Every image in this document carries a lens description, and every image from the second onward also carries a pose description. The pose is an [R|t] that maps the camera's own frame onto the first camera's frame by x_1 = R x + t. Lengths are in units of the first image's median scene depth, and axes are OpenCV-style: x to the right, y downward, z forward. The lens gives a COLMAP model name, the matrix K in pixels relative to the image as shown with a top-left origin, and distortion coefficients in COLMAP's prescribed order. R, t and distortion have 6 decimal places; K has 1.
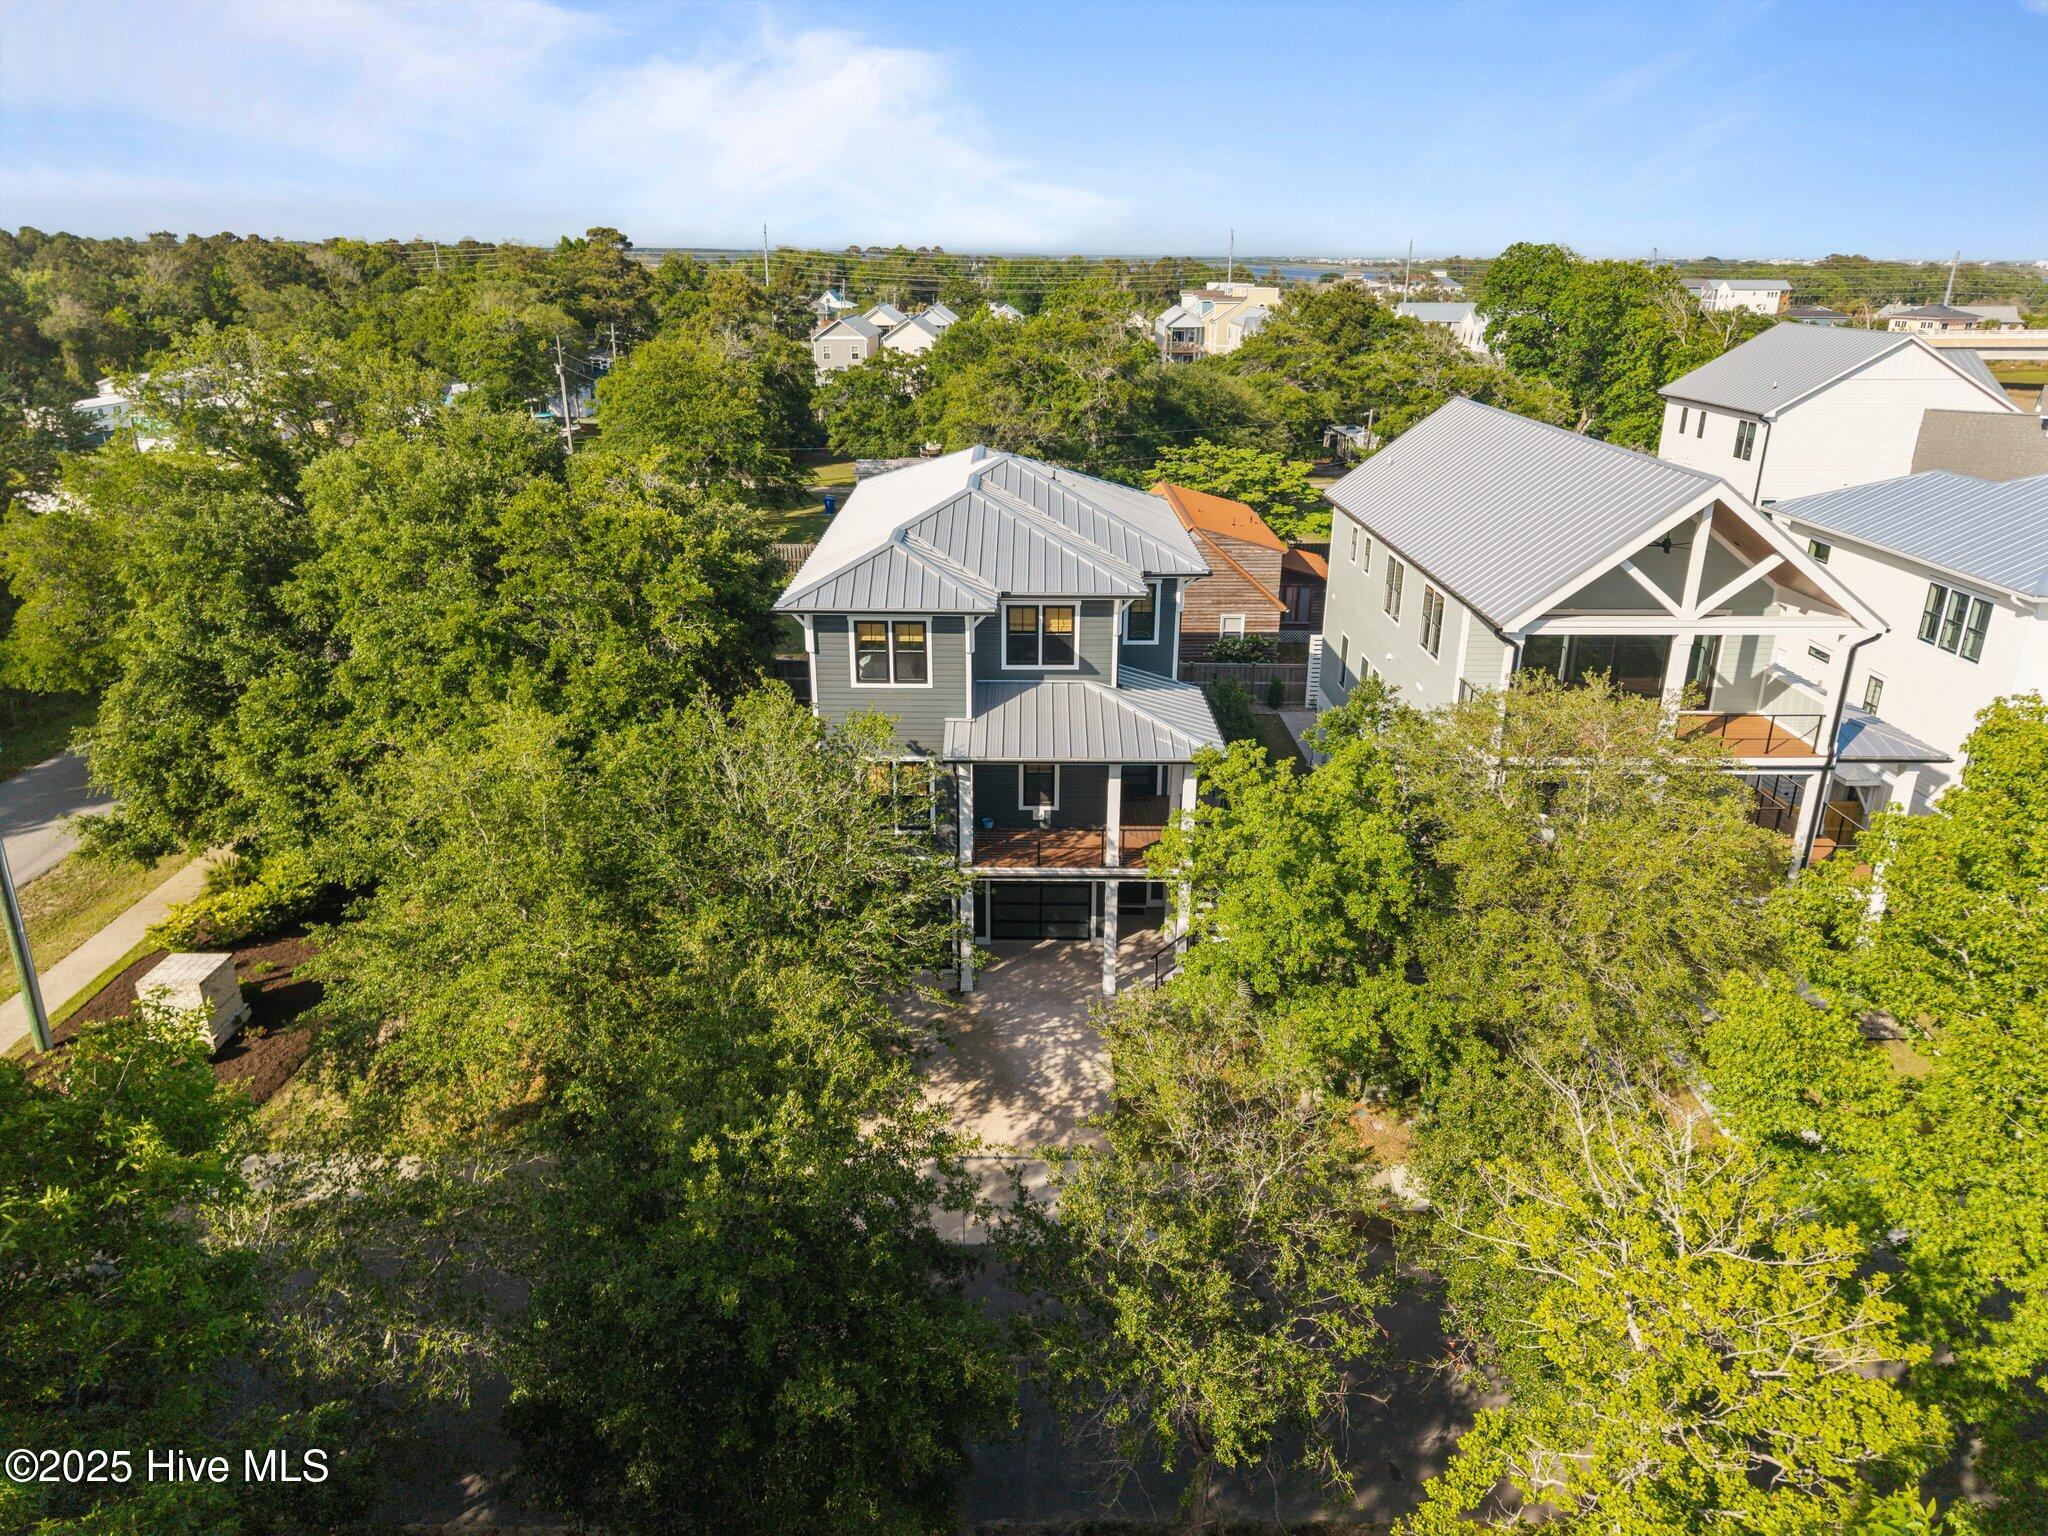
lens RADIAL K [[1390.6, 0, 1024.0], [0, 1390.6, 768.0], [0, 0, 1]] dist [0.083698, -0.085175]
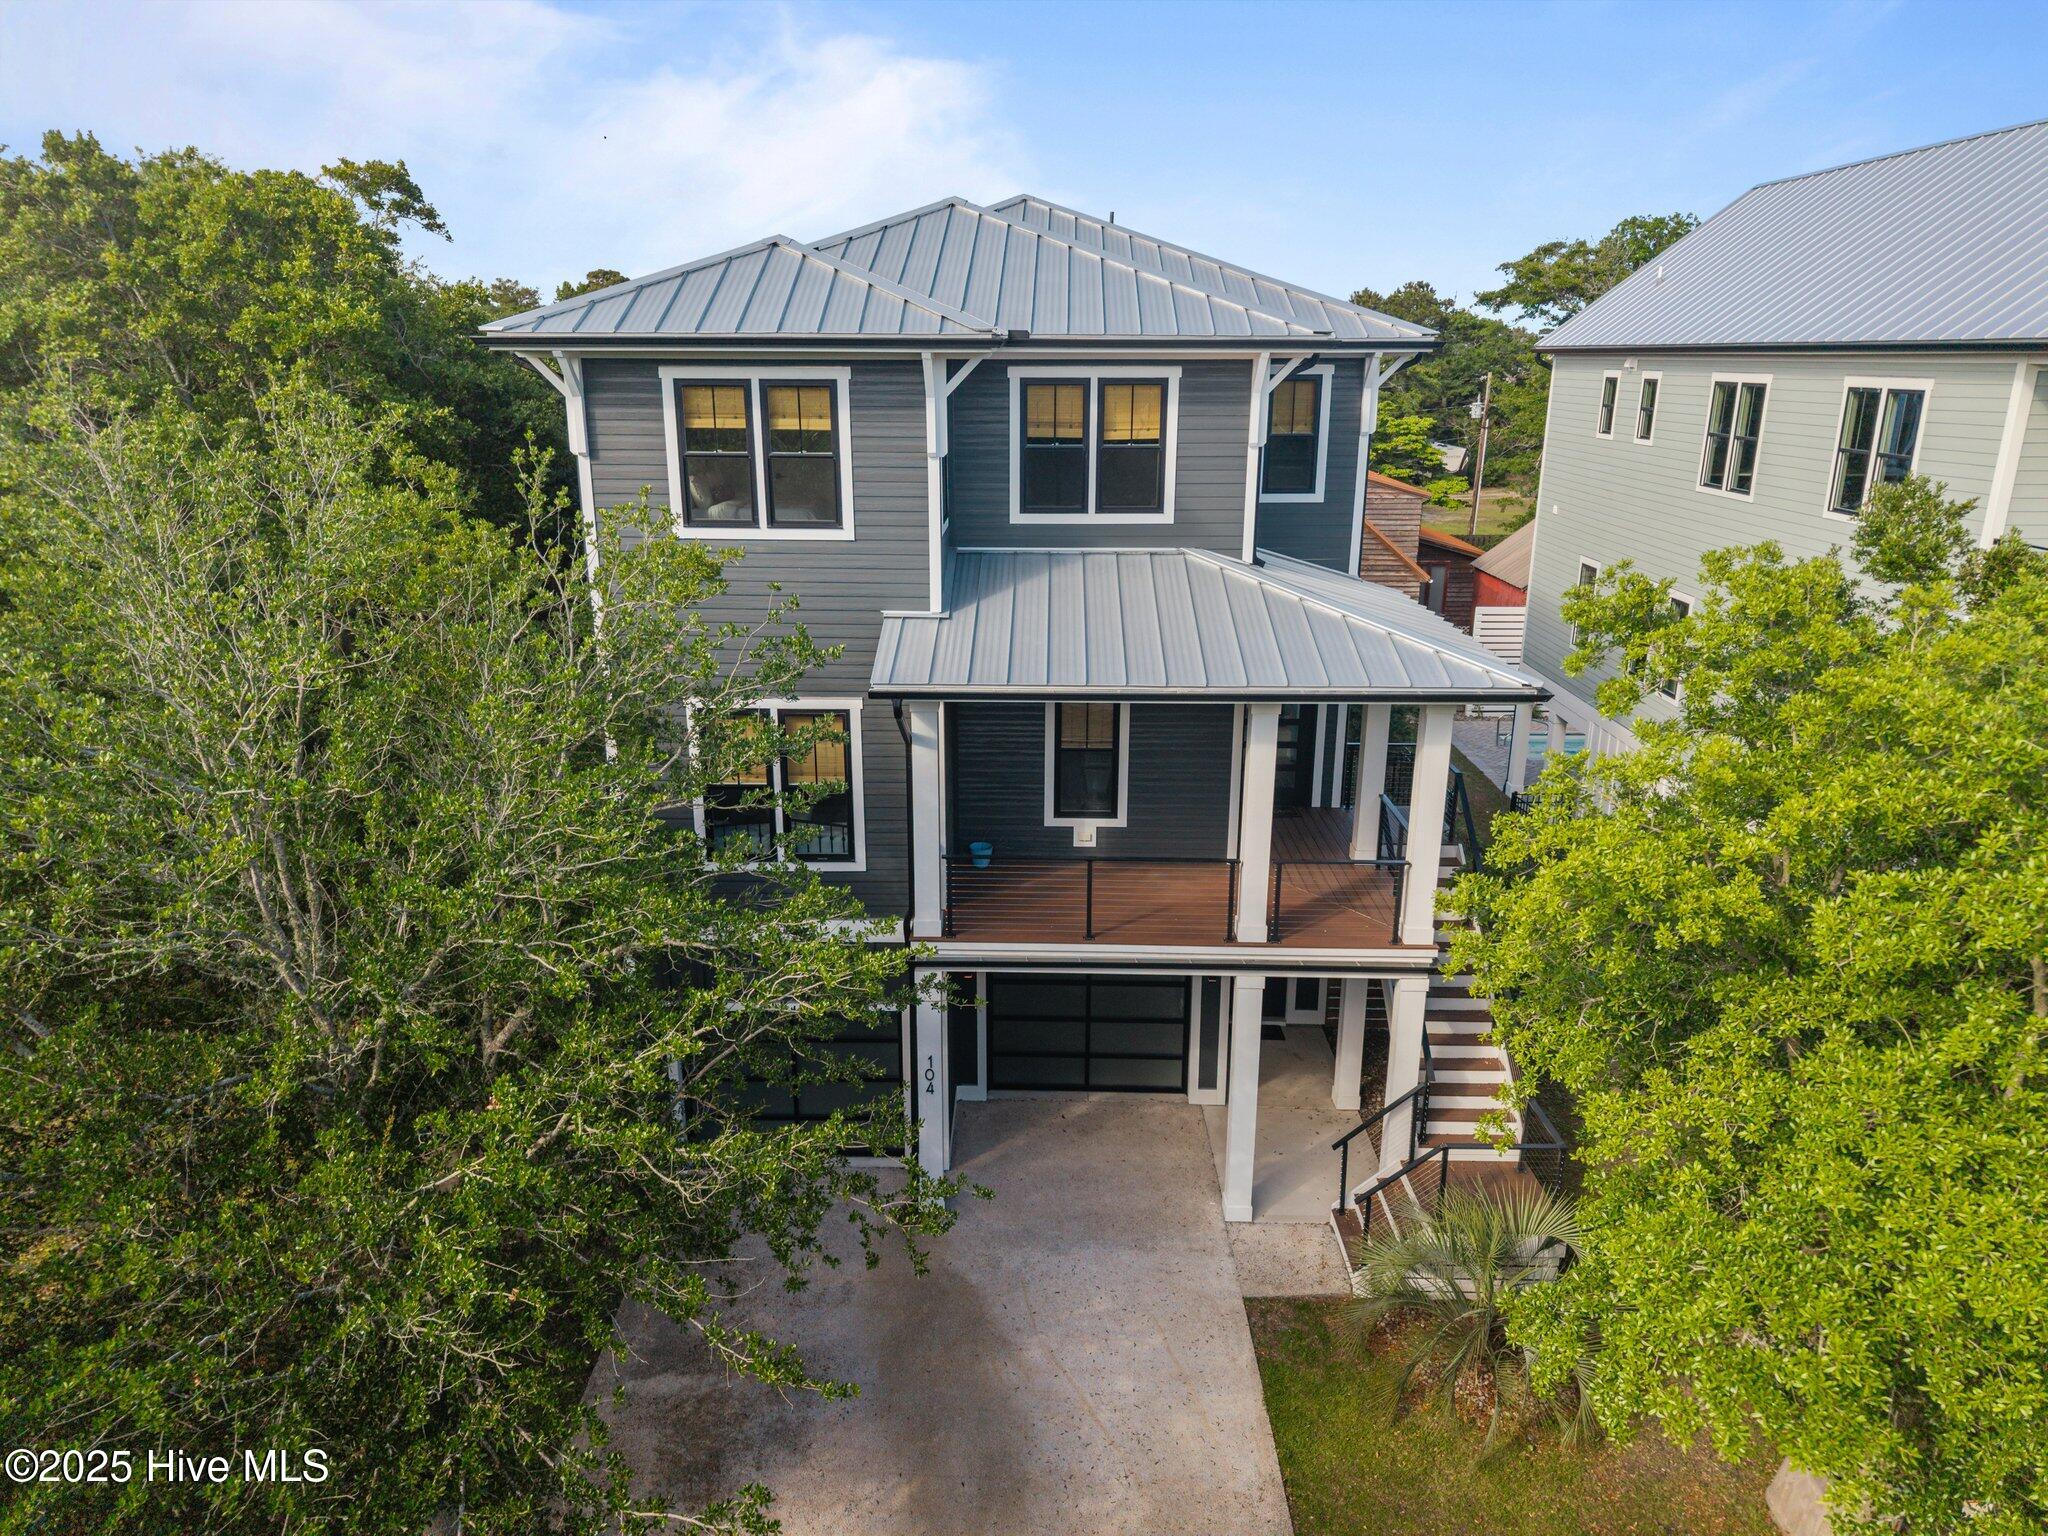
lens RADIAL K [[1376.2, 0, 1024.0], [0, 1376.2, 768.0], [0, 0, 1]] dist [0.026203, -0.000305]
pose [[0.999859, 0.004300, -0.016227, -0.003288], [-0.005323, 0.997963, -0.063569, 0.042691], [0.015920, 0.063647, 0.997845, 0.548023]]
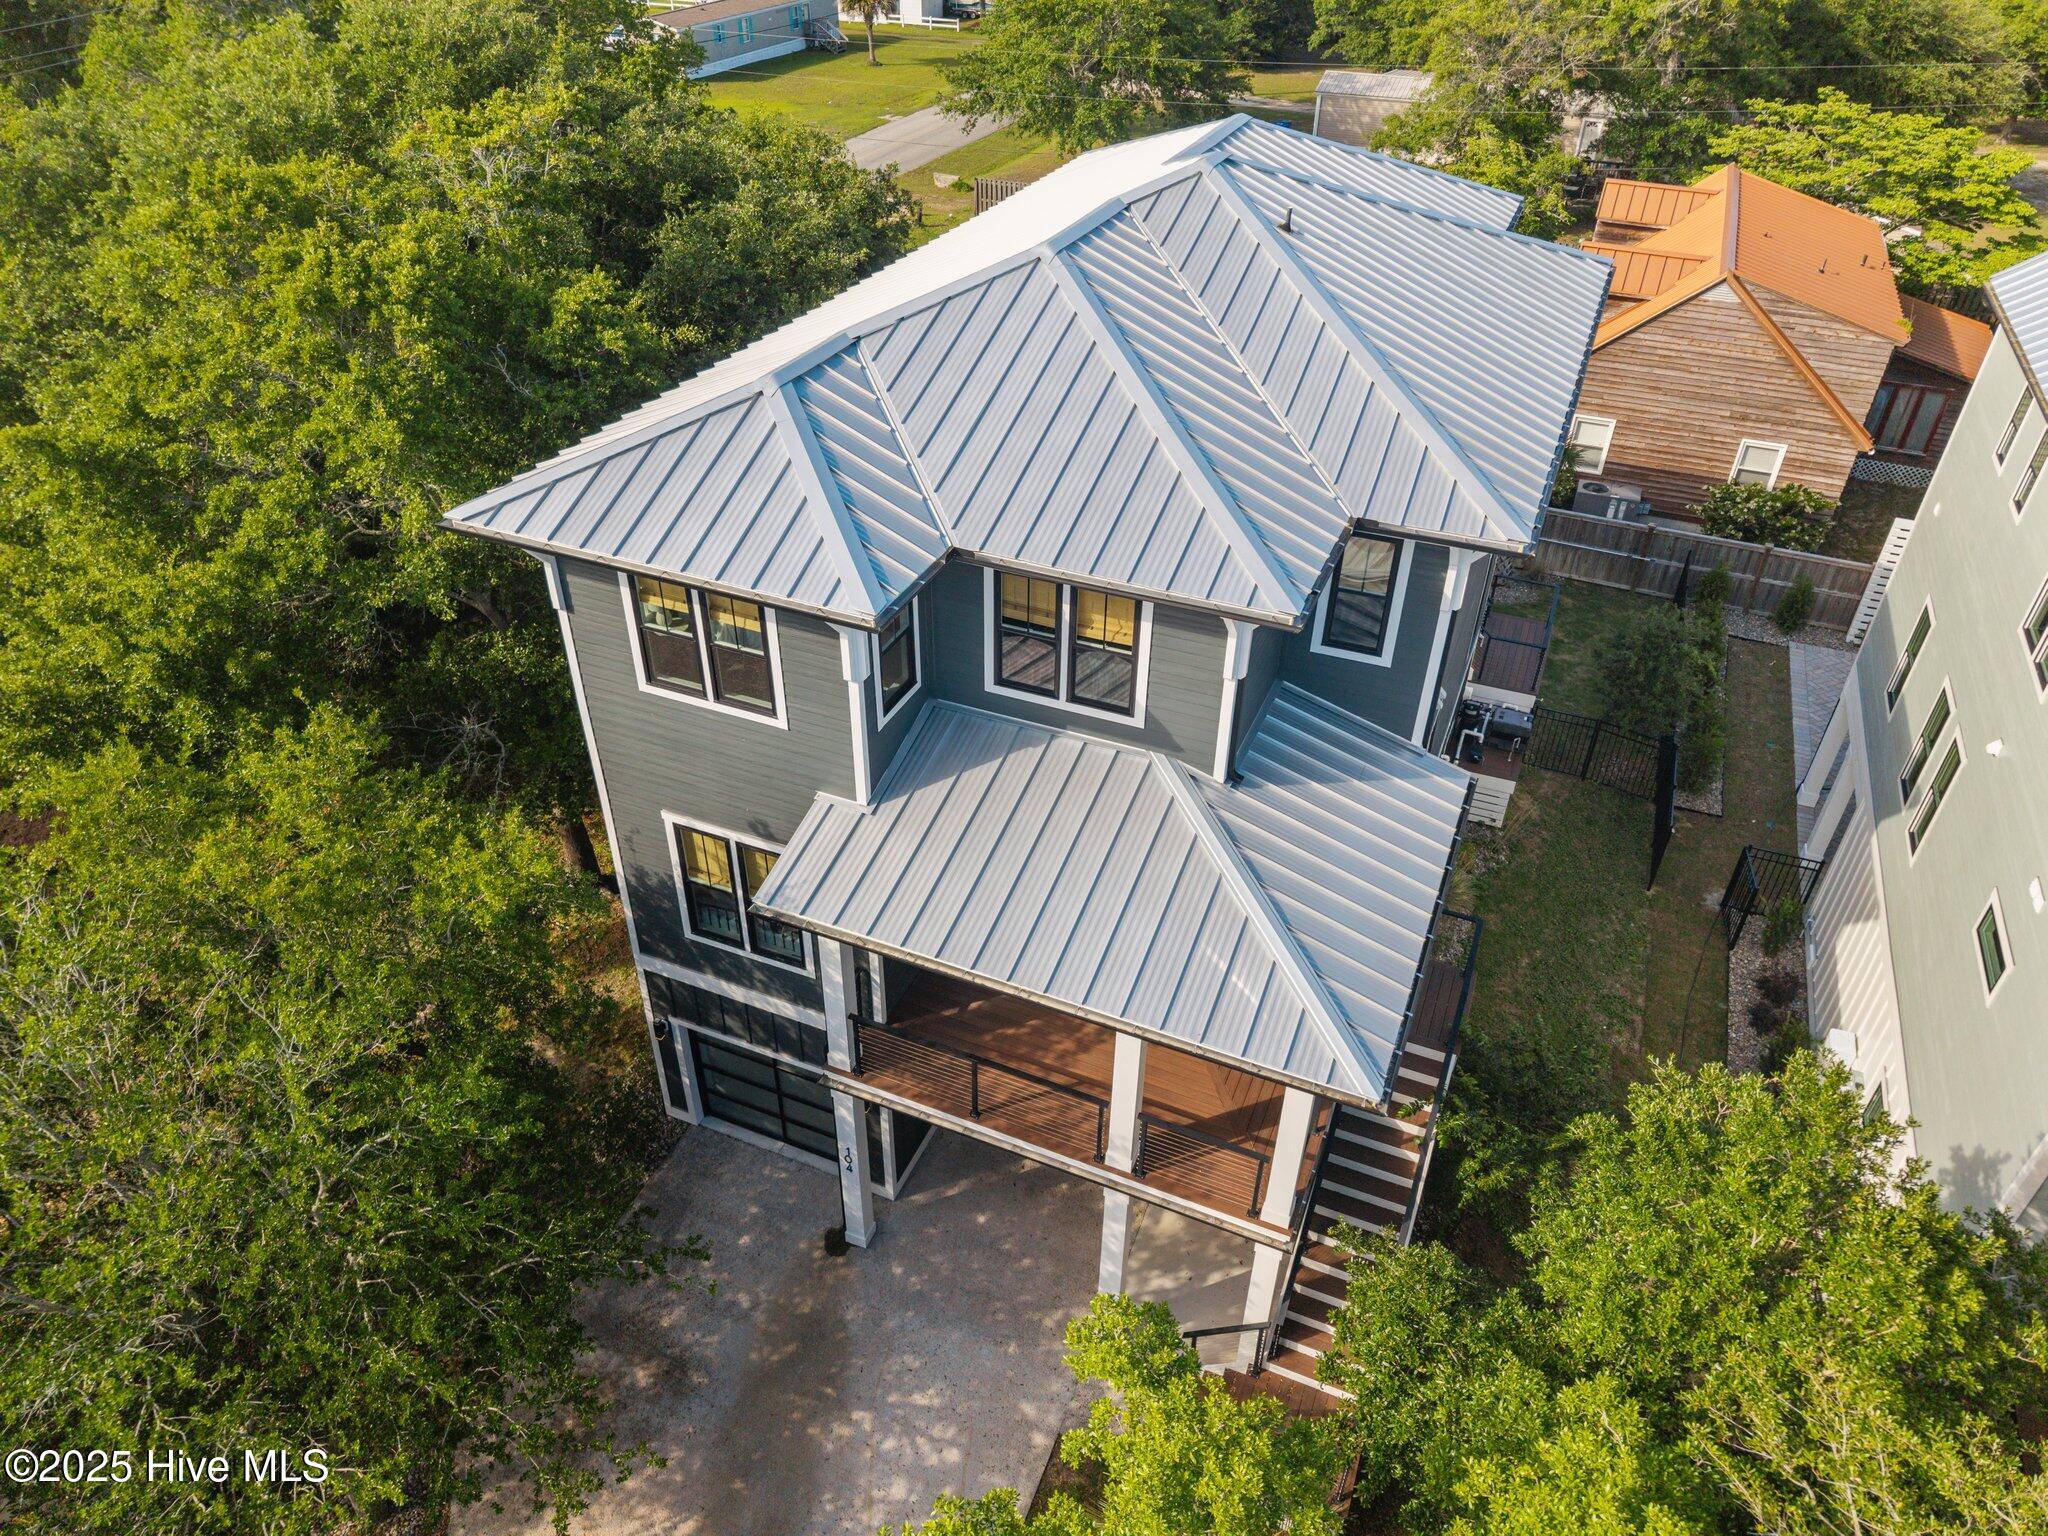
lens RADIAL K [[1379.5, 0, 1024.0], [0, 1379.5, 768.0], [0, 0, 1]] dist [-0.006528, -0.002291]
pose [[0.914632, 0.238378, -0.326533, 0.152080], [-0.140747, 0.944898, 0.295563, -0.185153], [0.378997, -0.224372, 0.897785, 0.604117]]
